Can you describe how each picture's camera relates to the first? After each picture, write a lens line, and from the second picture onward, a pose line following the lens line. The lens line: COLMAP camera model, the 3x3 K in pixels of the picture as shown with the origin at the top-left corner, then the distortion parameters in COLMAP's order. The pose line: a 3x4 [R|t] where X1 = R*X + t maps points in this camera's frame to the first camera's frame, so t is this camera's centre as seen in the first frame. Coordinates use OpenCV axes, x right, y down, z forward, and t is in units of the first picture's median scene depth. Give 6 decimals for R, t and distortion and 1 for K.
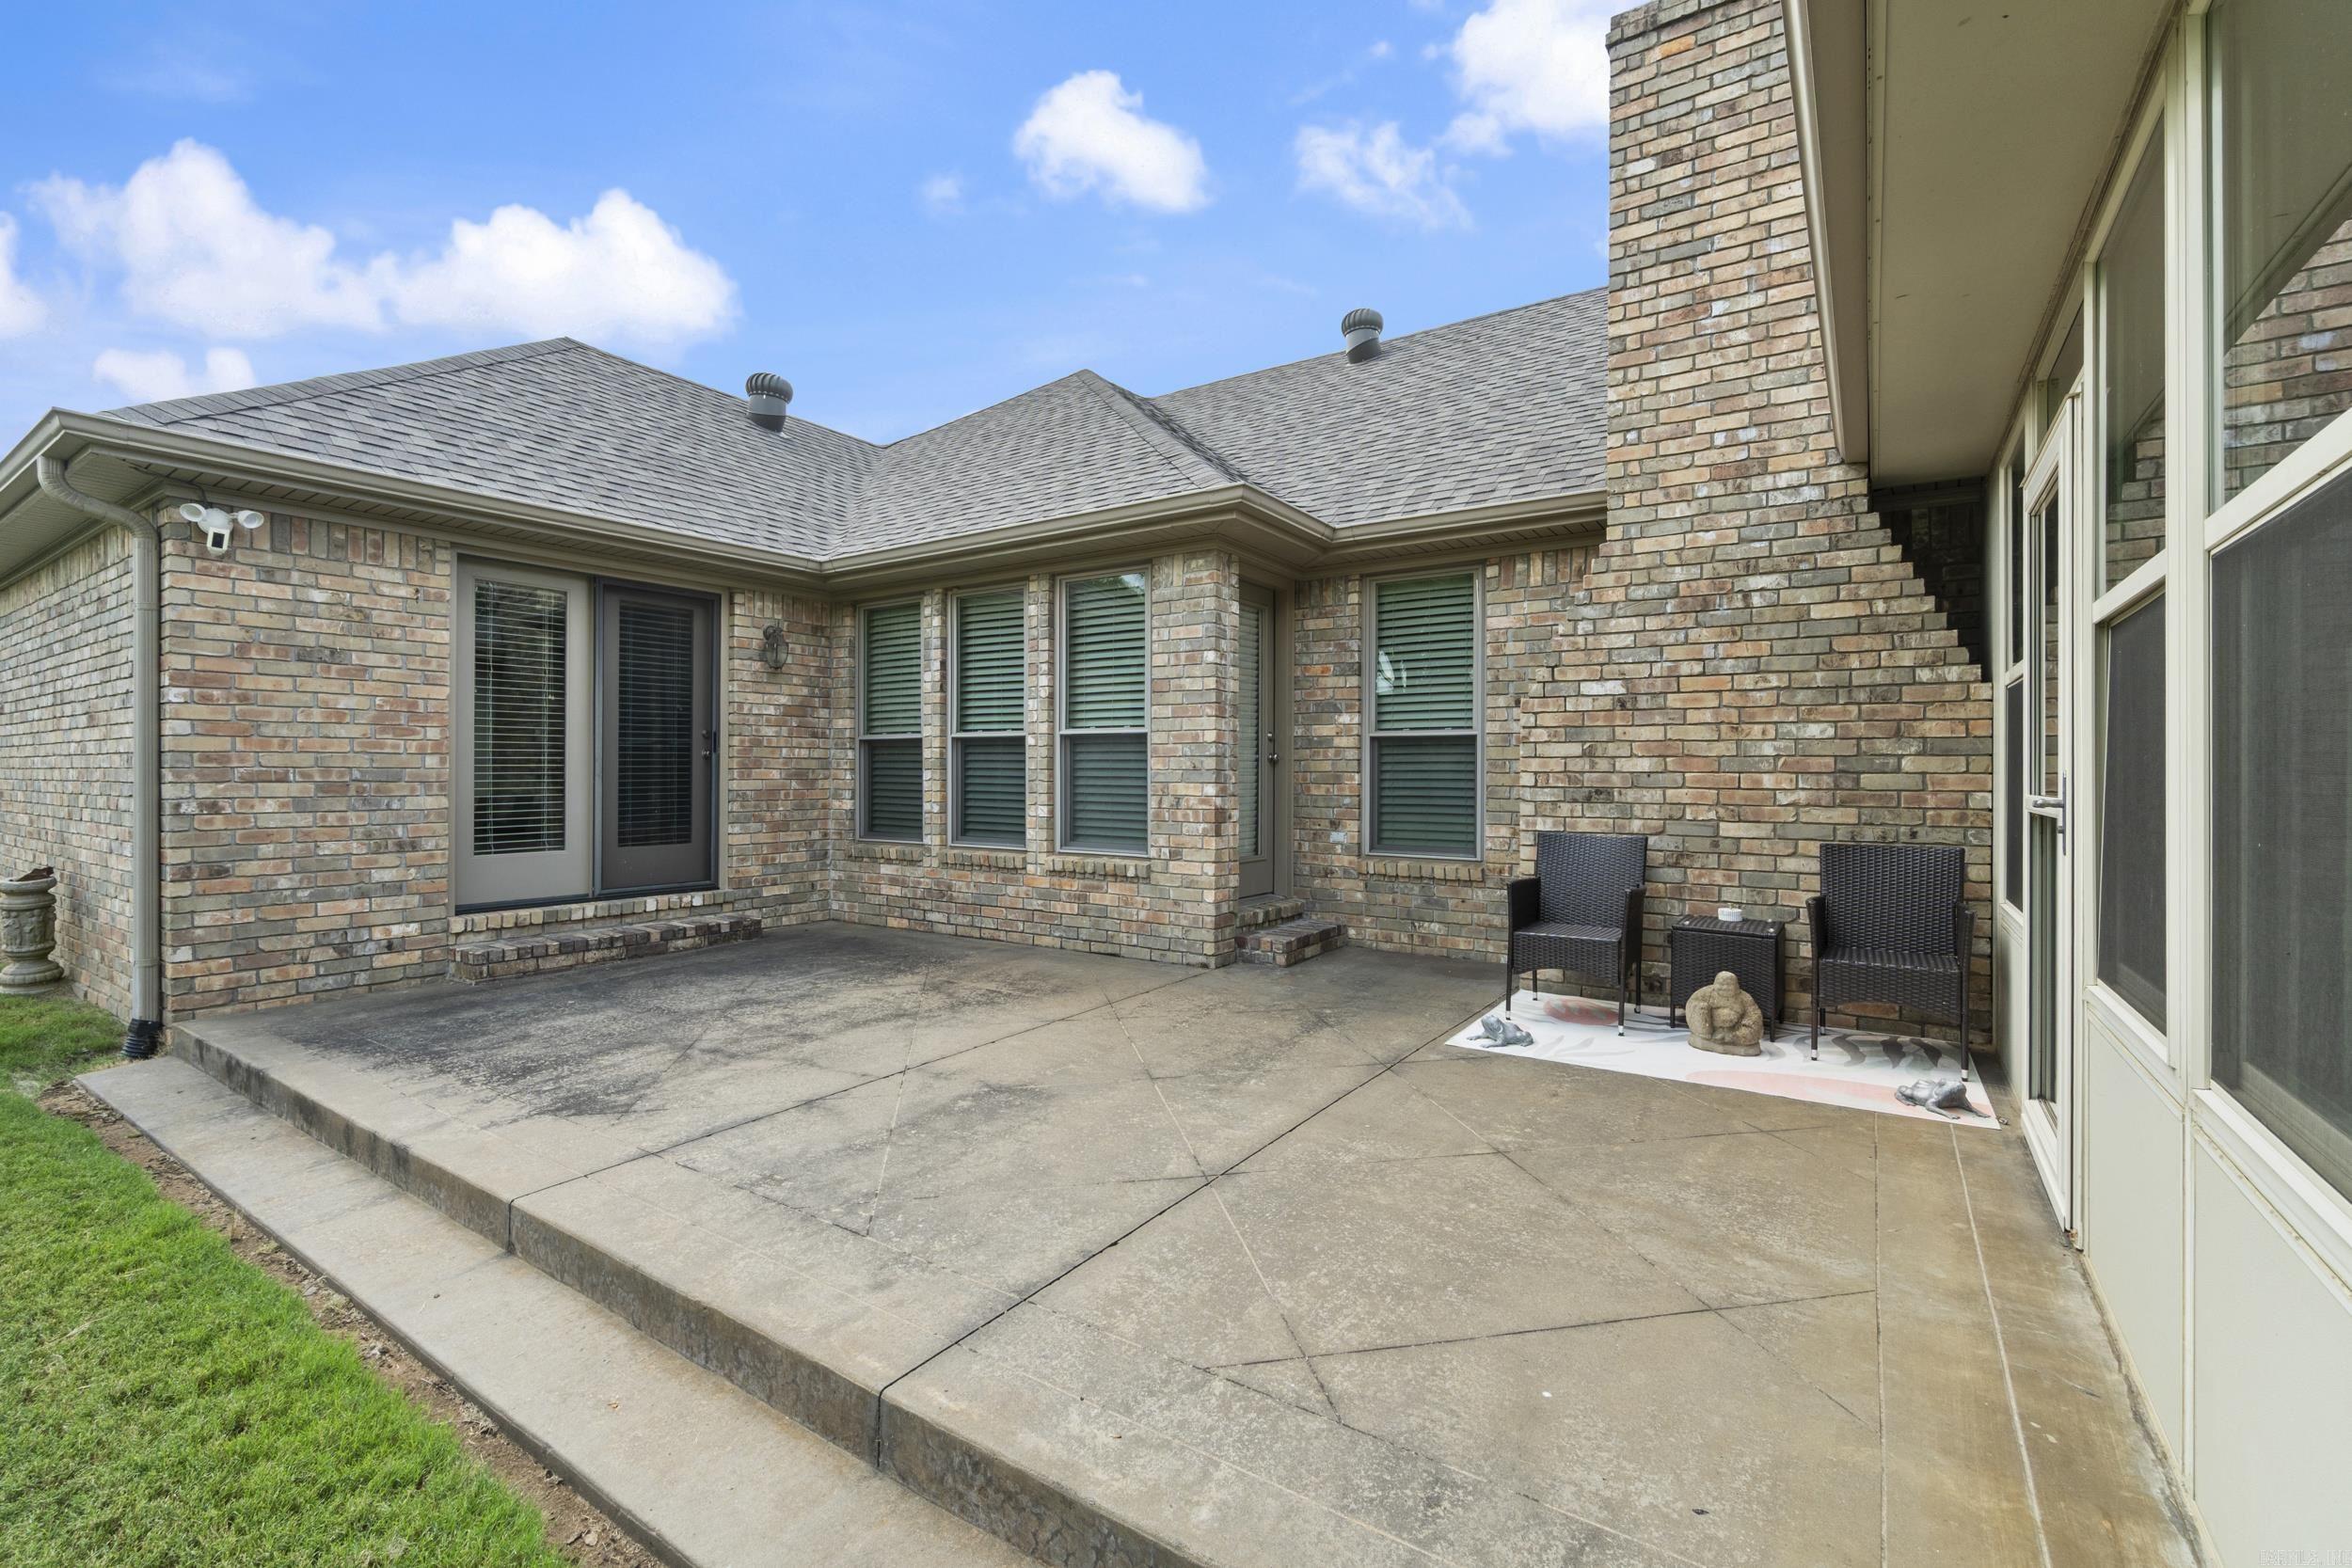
lens RADIAL K [[1031.8, 0, 1170.2], [0, 1031.8, 770.4], [0, 0, 1]] dist [-0.003413, 0.000338]
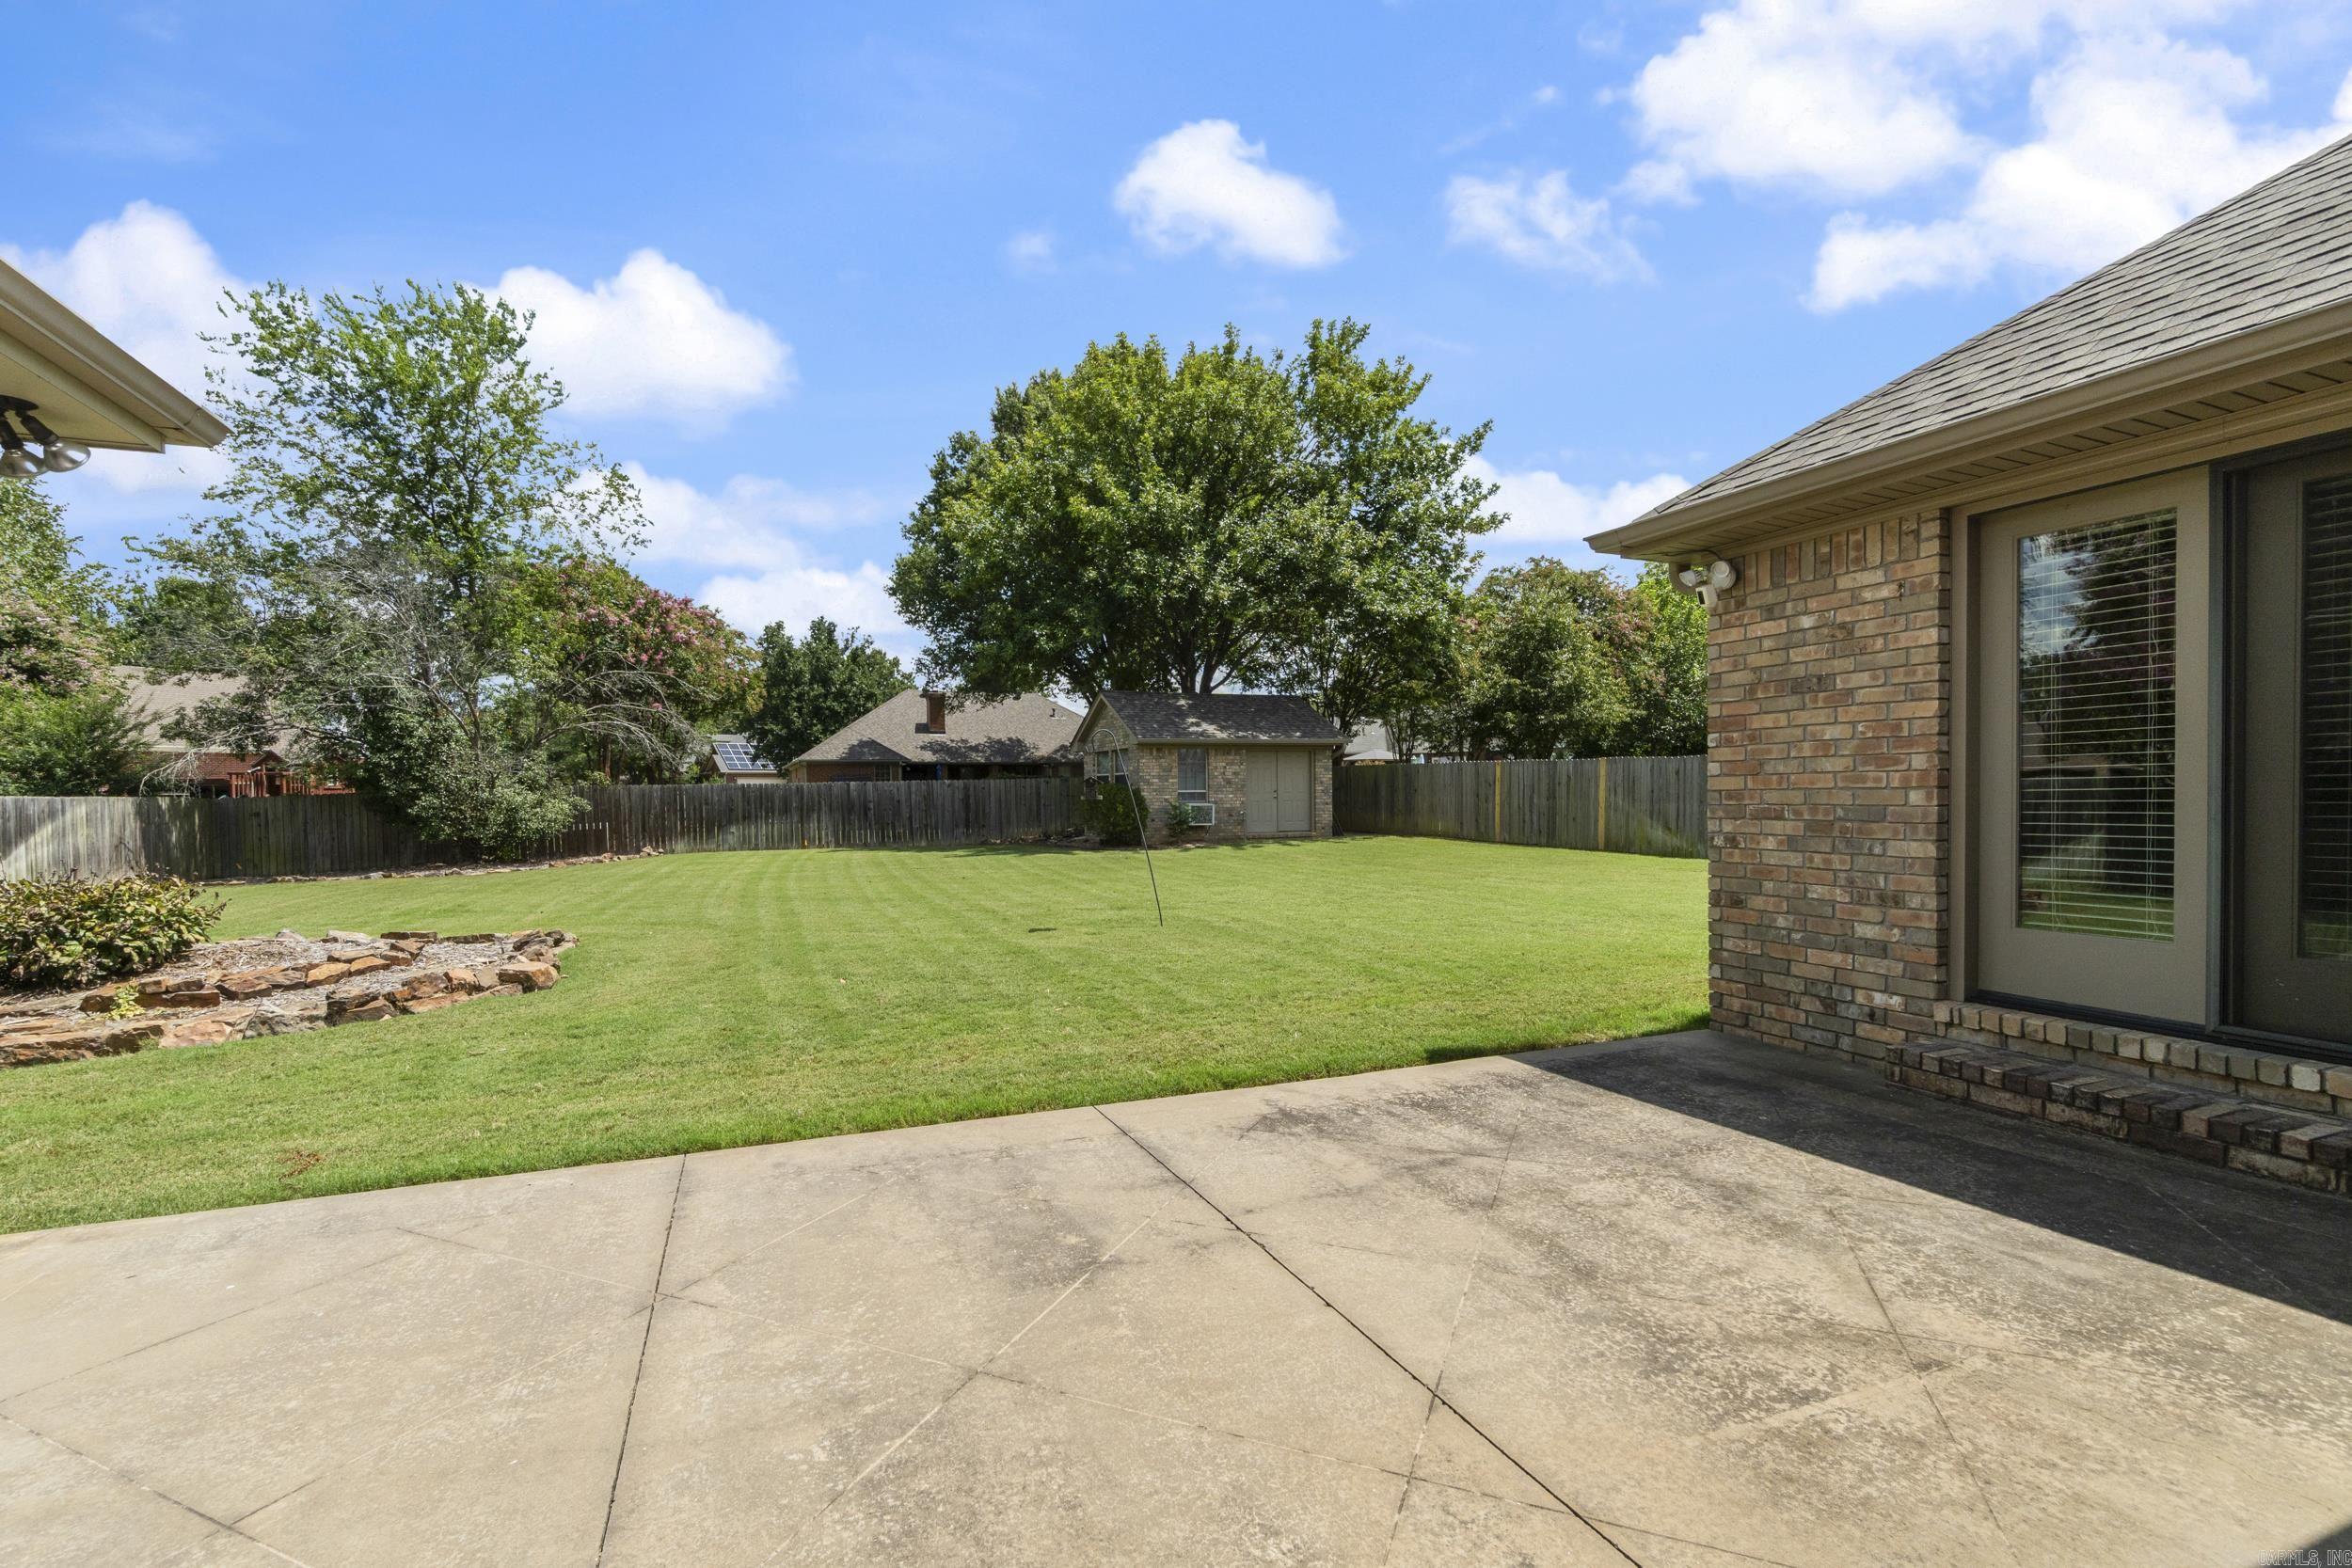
lens RADIAL K [[1065.9, 0, 1169.2], [0, 1065.9, 819.4], [0, 0, 1]] dist [-0.001733, 0.000477]
pose [[-0.569804, 0.023062, -0.821457, 0.309411], [0.009713, 0.999725, 0.021329, -0.016312], [0.821723, 0.004175, -0.569872, 1.095216]]
